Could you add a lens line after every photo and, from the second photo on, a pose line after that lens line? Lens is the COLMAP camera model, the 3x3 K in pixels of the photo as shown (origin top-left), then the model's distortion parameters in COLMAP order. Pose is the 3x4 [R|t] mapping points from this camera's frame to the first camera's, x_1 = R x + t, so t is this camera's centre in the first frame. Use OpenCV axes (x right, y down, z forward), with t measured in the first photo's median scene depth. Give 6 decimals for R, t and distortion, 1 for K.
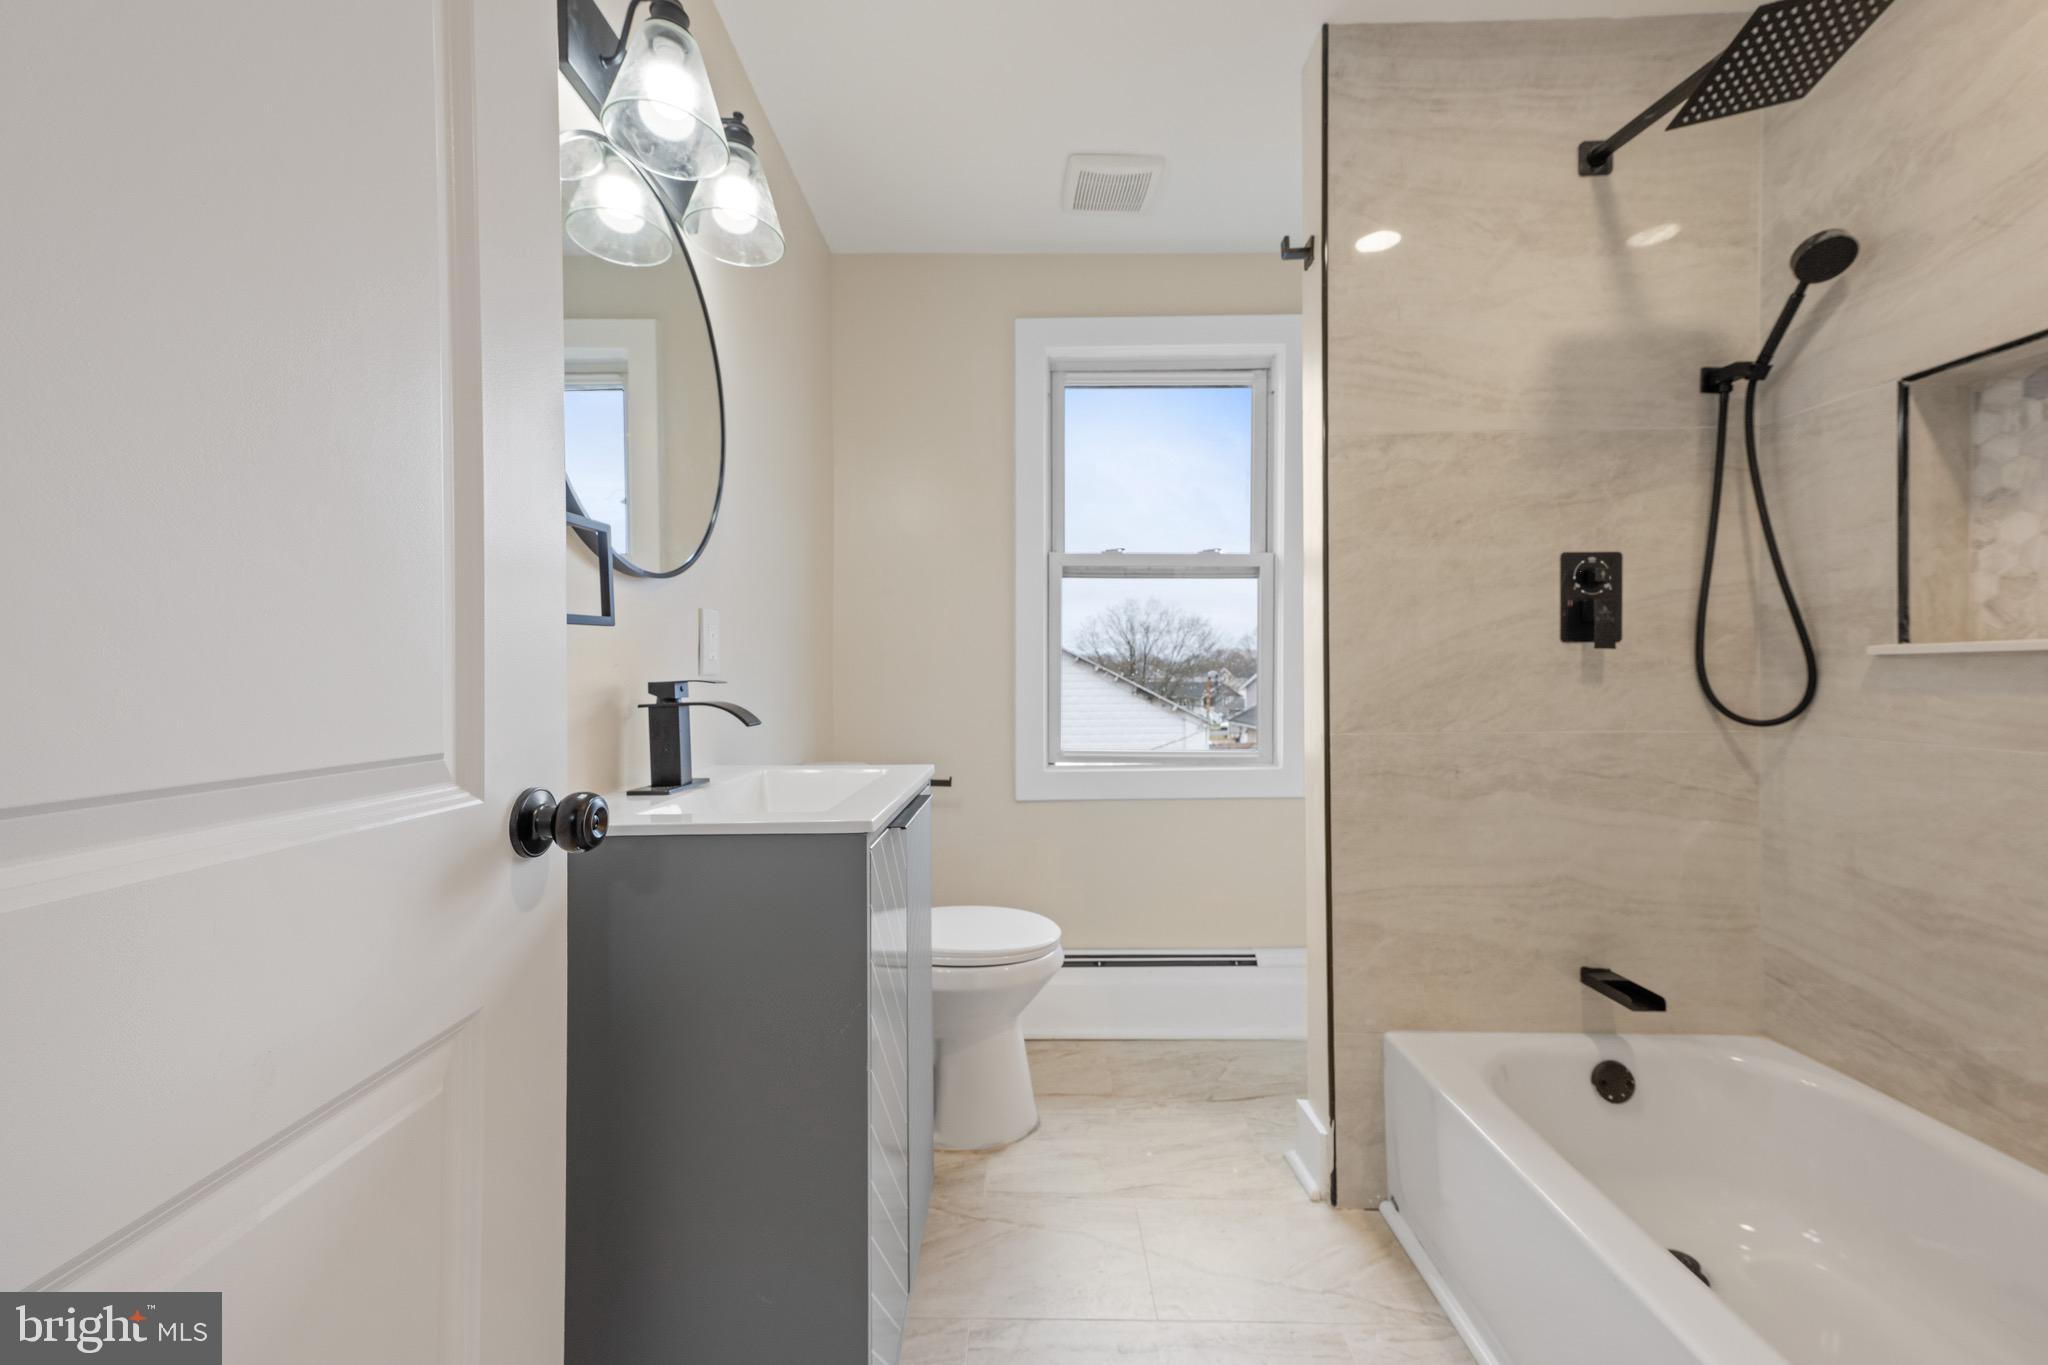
lens RADIAL K [[807.1, 0, 1023.1], [0, 807.1, 680.4], [0, 0, 1]] dist [0.017673, 0.000503]
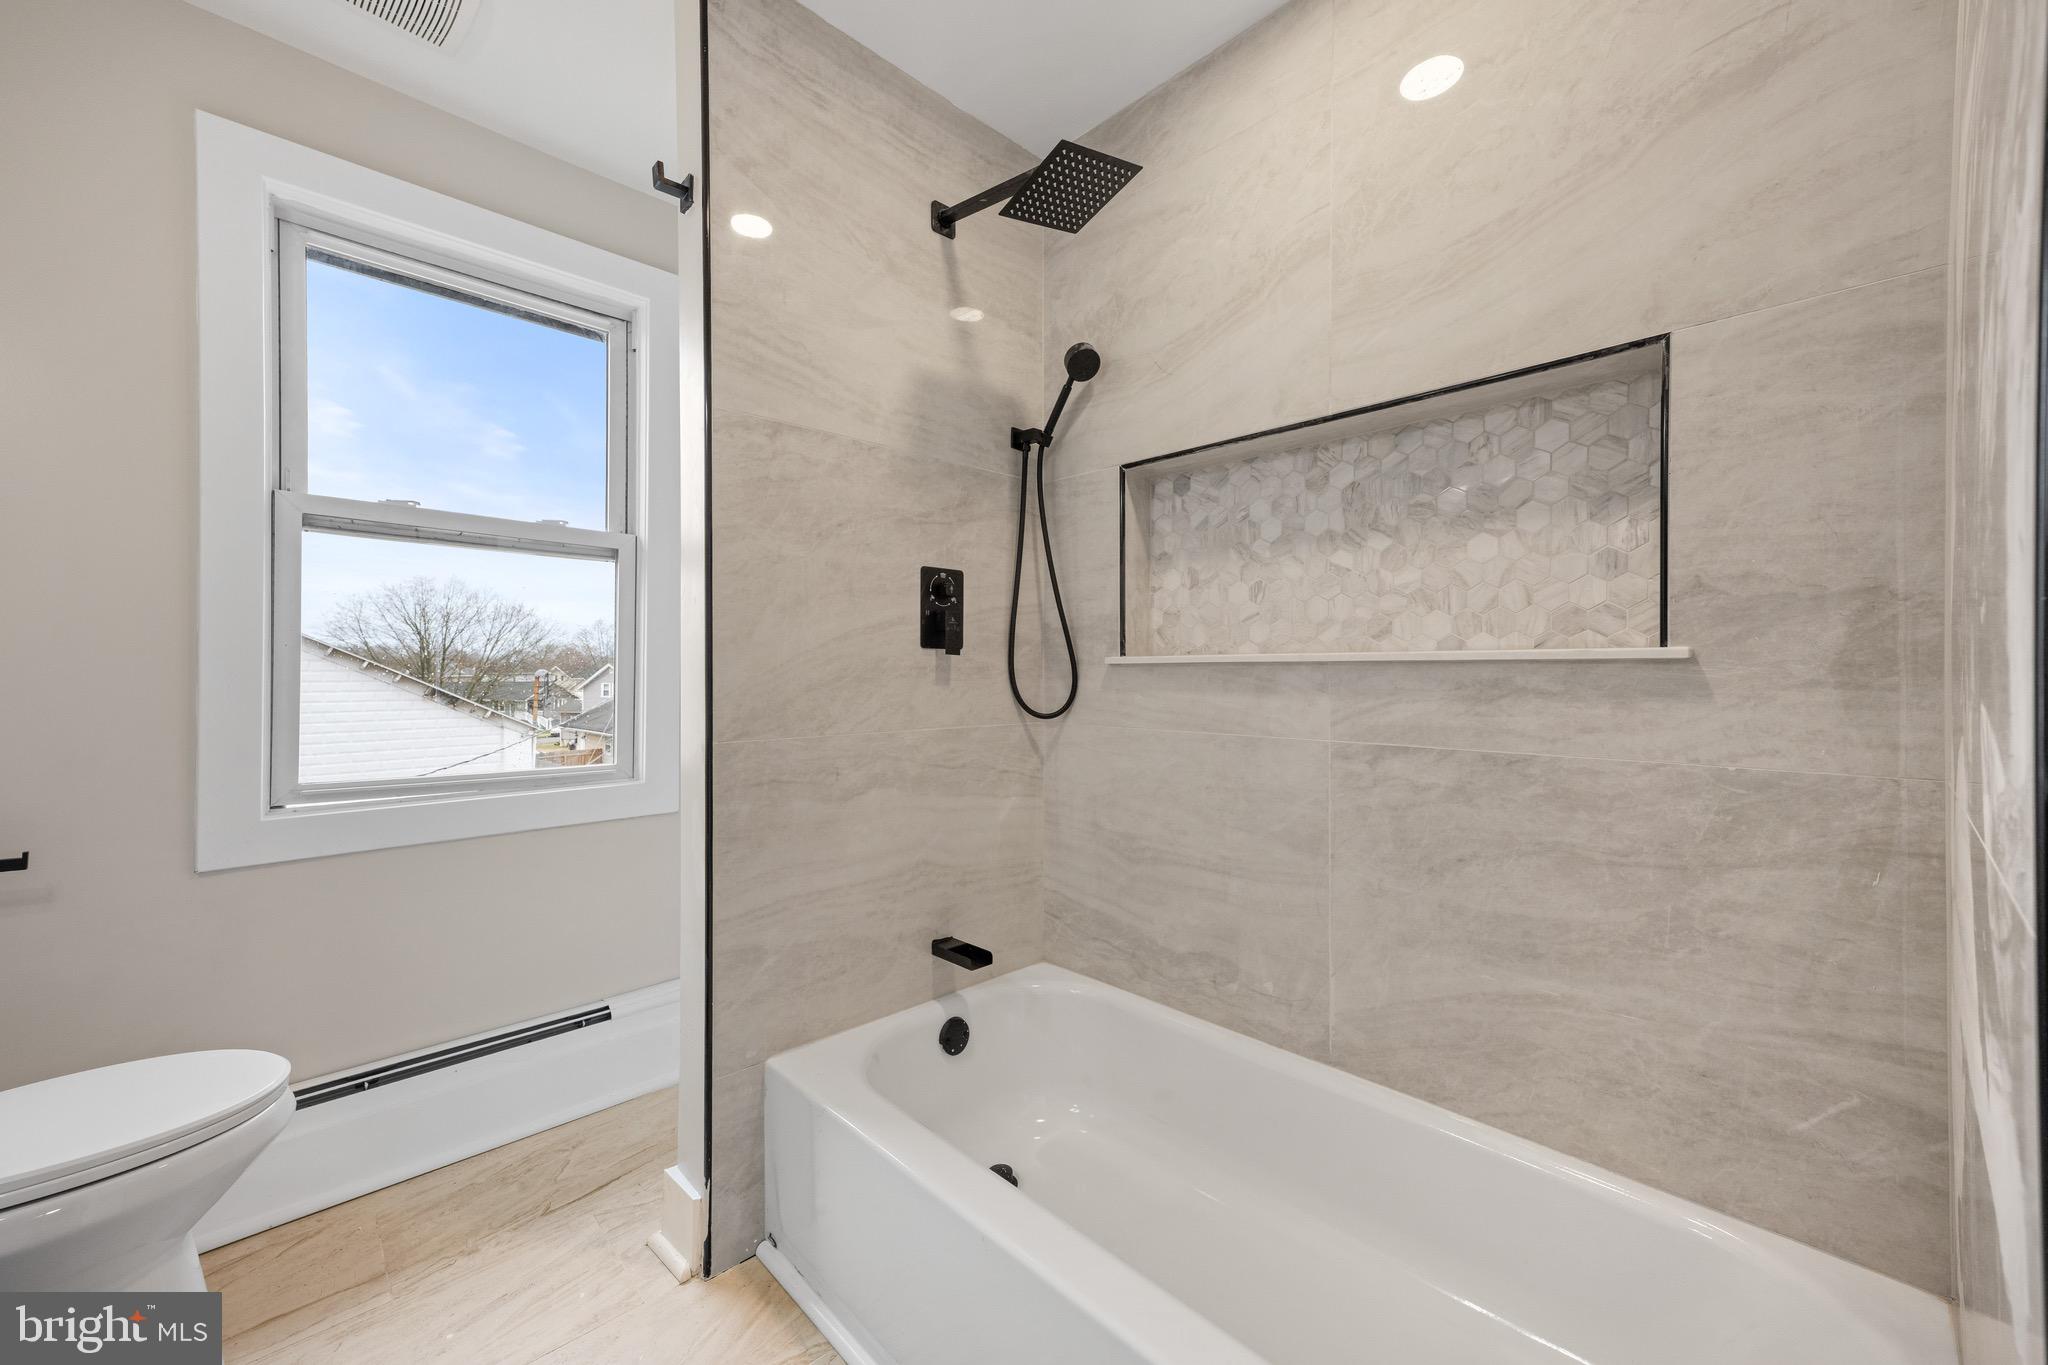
lens RADIAL K [[807.1, 0, 1032.7], [0, 807.1, 673.7], [0, 0, 1]] dist [0.017673, 0.000503]
pose [[0.713223, 0.007006, 0.700902, 0.007039], [-0.001526, 0.999963, -0.008442, -0.003104], [-0.700935, 0.004952, 0.713208, 0.118694]]
